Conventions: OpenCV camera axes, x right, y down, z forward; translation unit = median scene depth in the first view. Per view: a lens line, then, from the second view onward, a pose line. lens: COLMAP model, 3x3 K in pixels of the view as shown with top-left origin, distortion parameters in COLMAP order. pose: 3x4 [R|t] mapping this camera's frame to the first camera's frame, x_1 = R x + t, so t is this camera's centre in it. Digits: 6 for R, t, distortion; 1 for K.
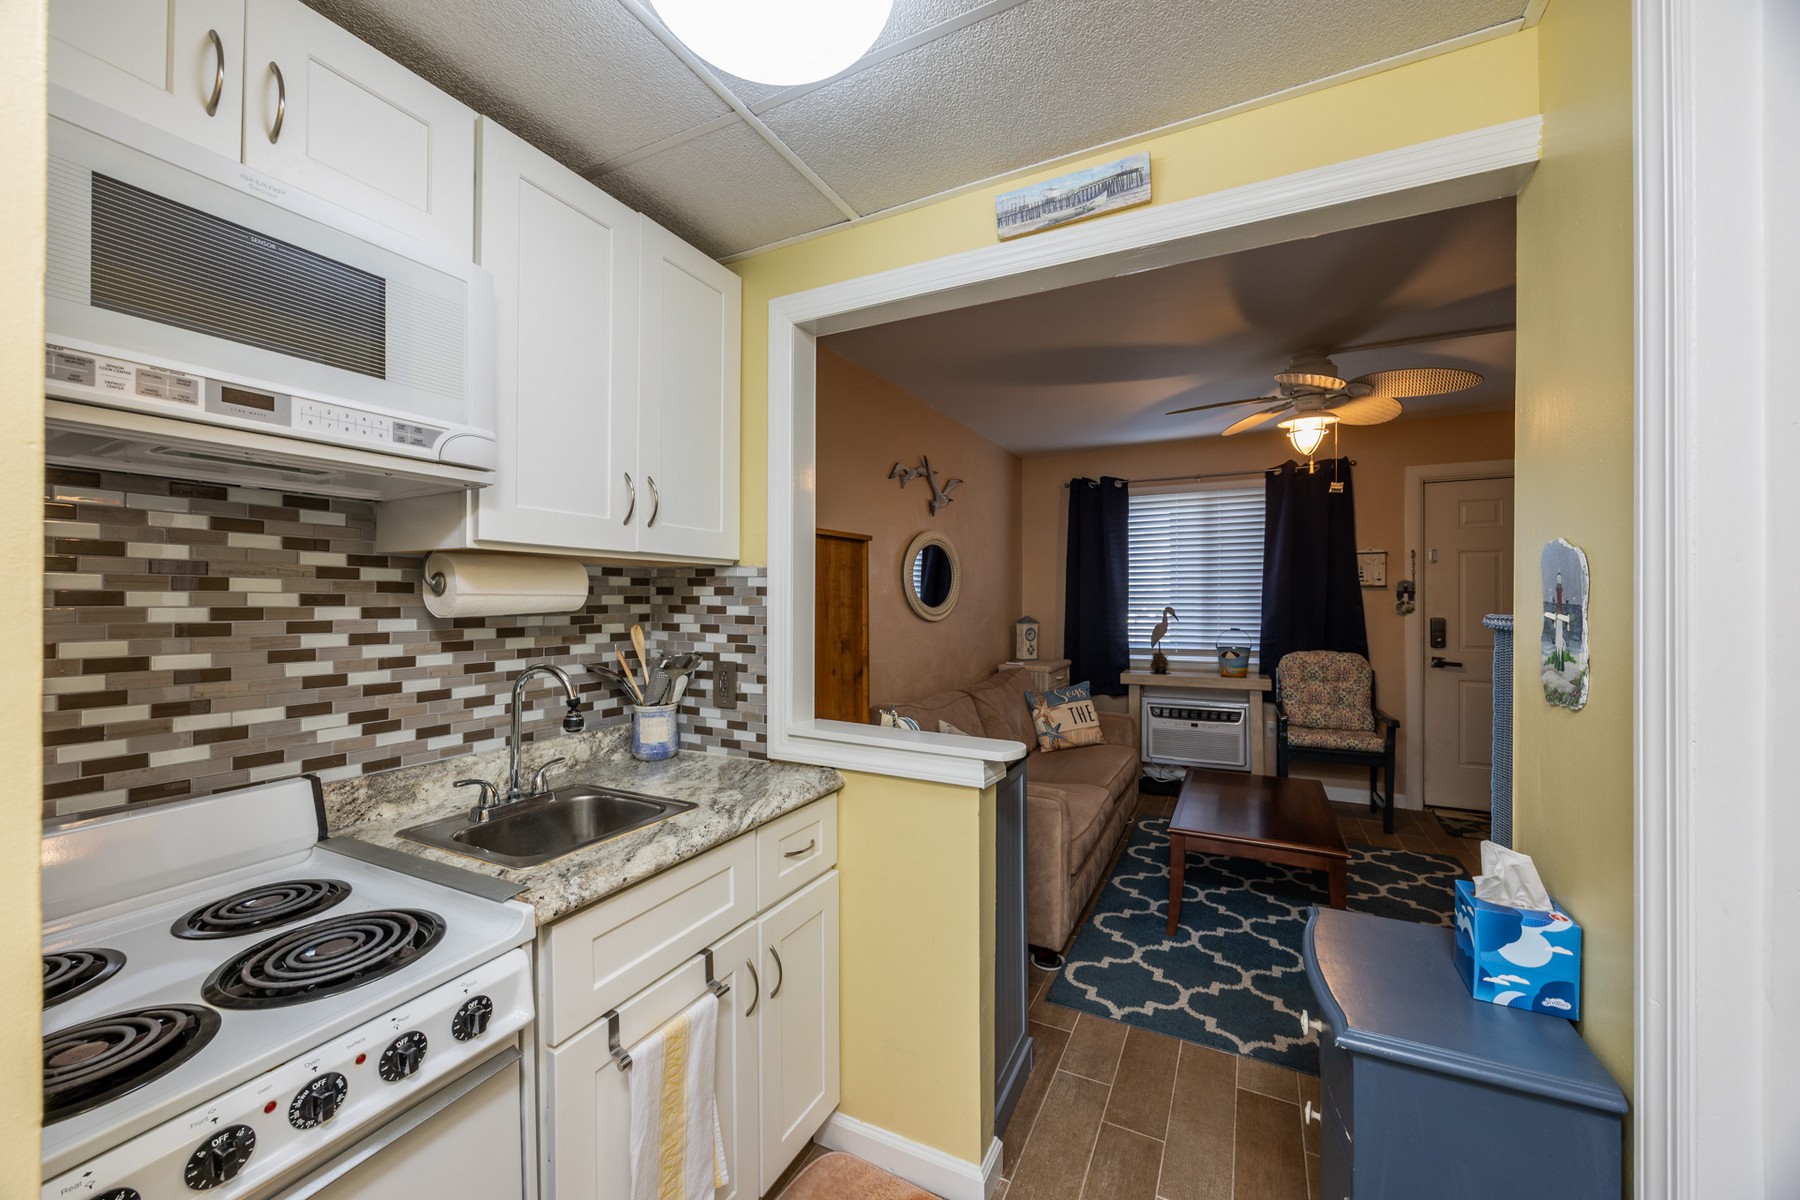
lens RADIAL K [[682.1, 0, 896.3], [0, 682.1, 597.3], [0, 0, 1]] dist [0.001883, 0.000067]
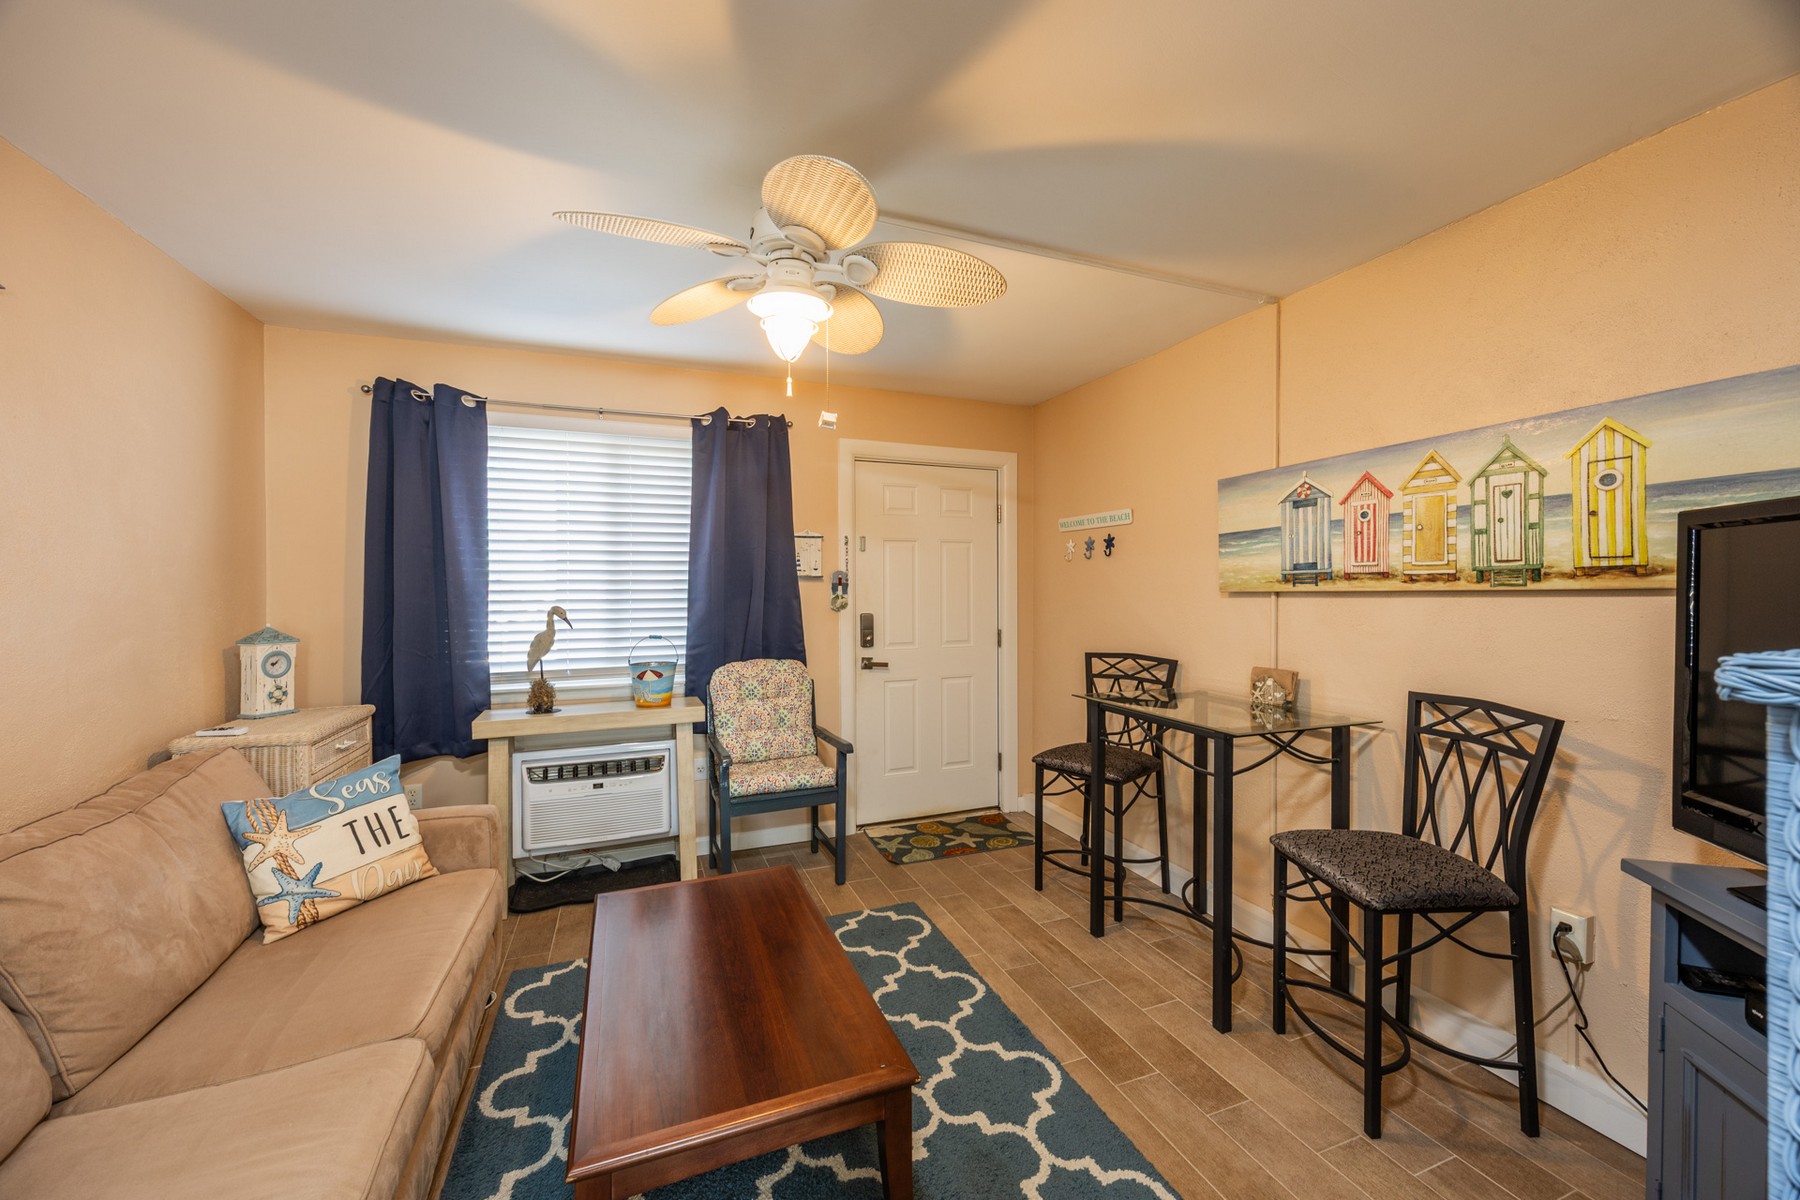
lens RADIAL K [[713.3, 0, 900.0], [0, 713.3, 600.0], [0, 0, 1]] dist [-0.001795, -0.000117]
pose [[0.670850, -0.010753, 0.741515, 0.146093], [-0.000522, 0.999888, 0.014972, -0.001620], [-0.741593, -0.010431, 0.670769, 0.380993]]
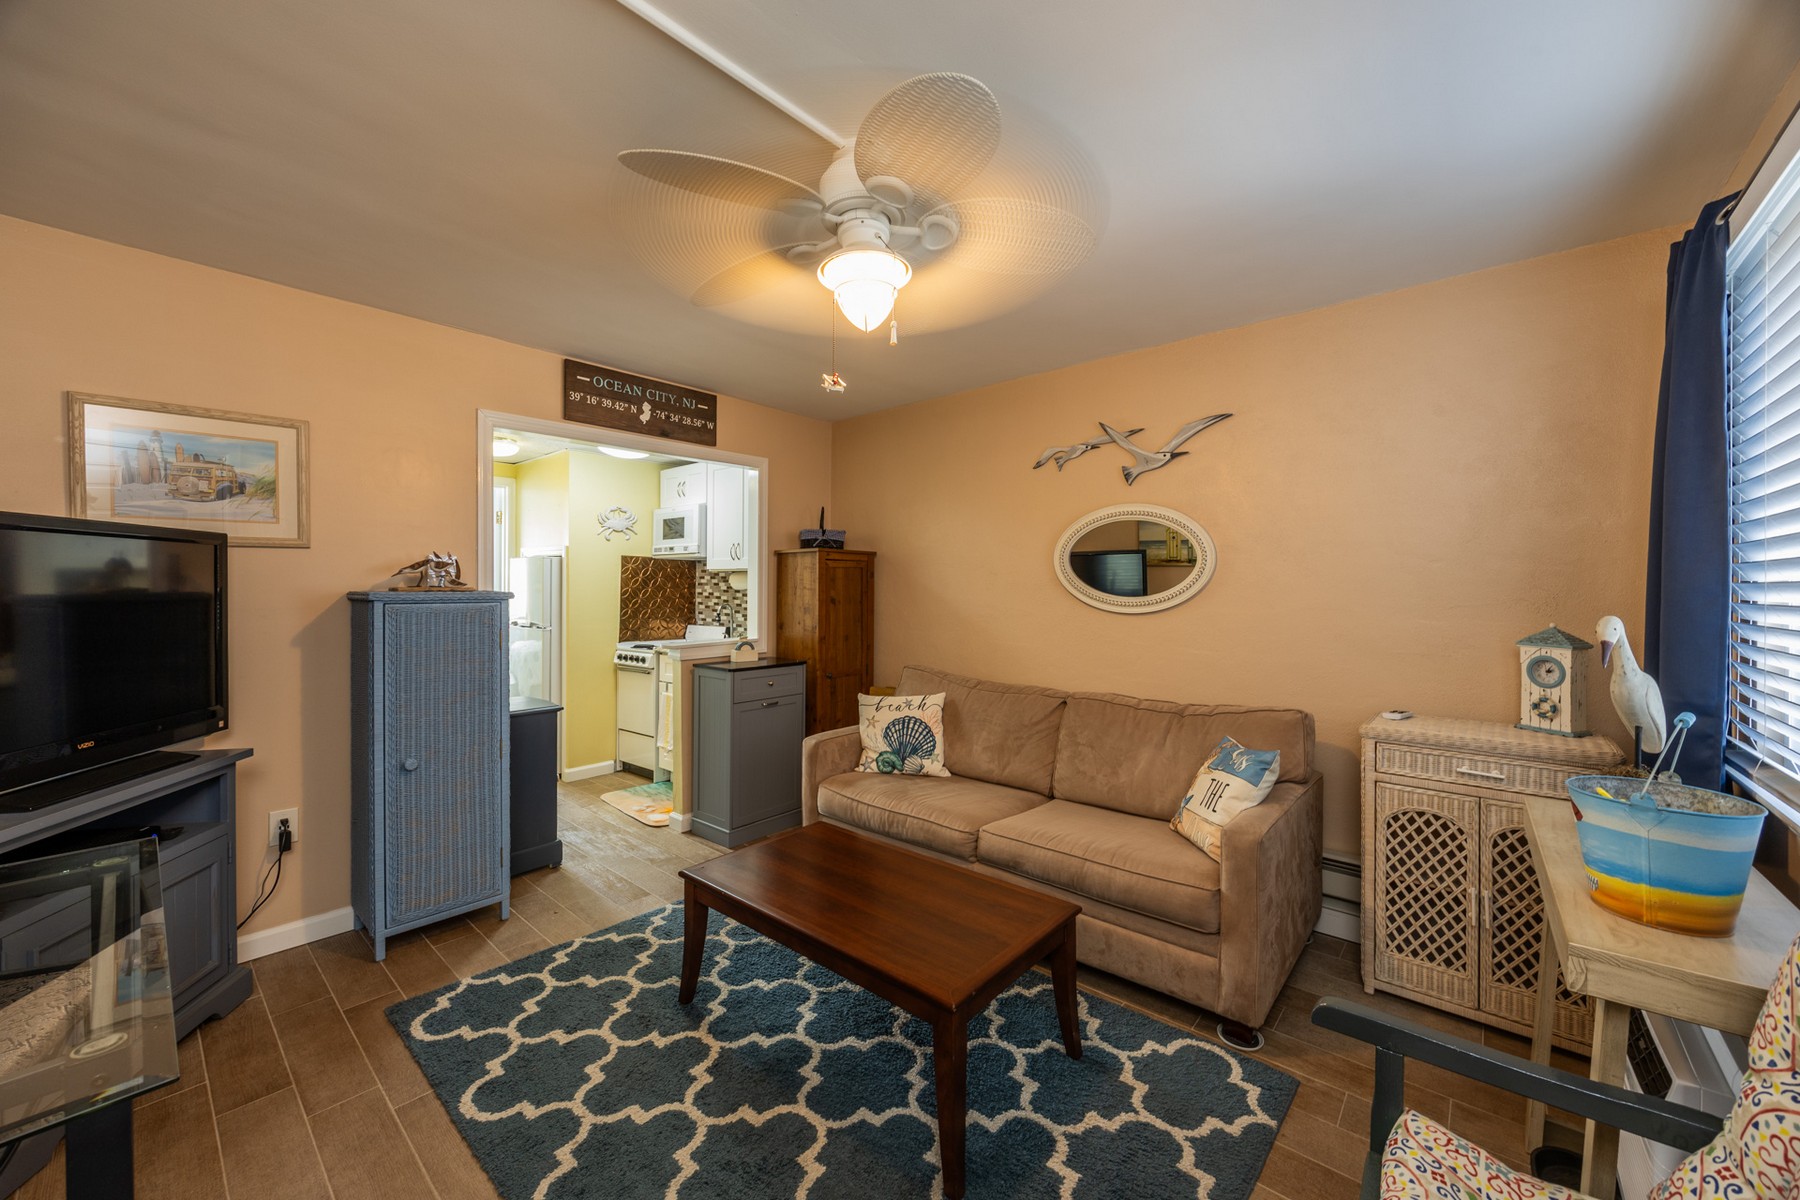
lens RADIAL K [[682.1, 0, 896.3], [0, 682.1, 597.3], [0, 0, 1]] dist [0.001883, 0.000067]
pose [[-0.239210, 0.012395, -0.970889, 0.889301], [-0.003885, 0.999898, 0.013723, 0.006067], [0.970960, 0.007054, -0.239138, 0.900952]]
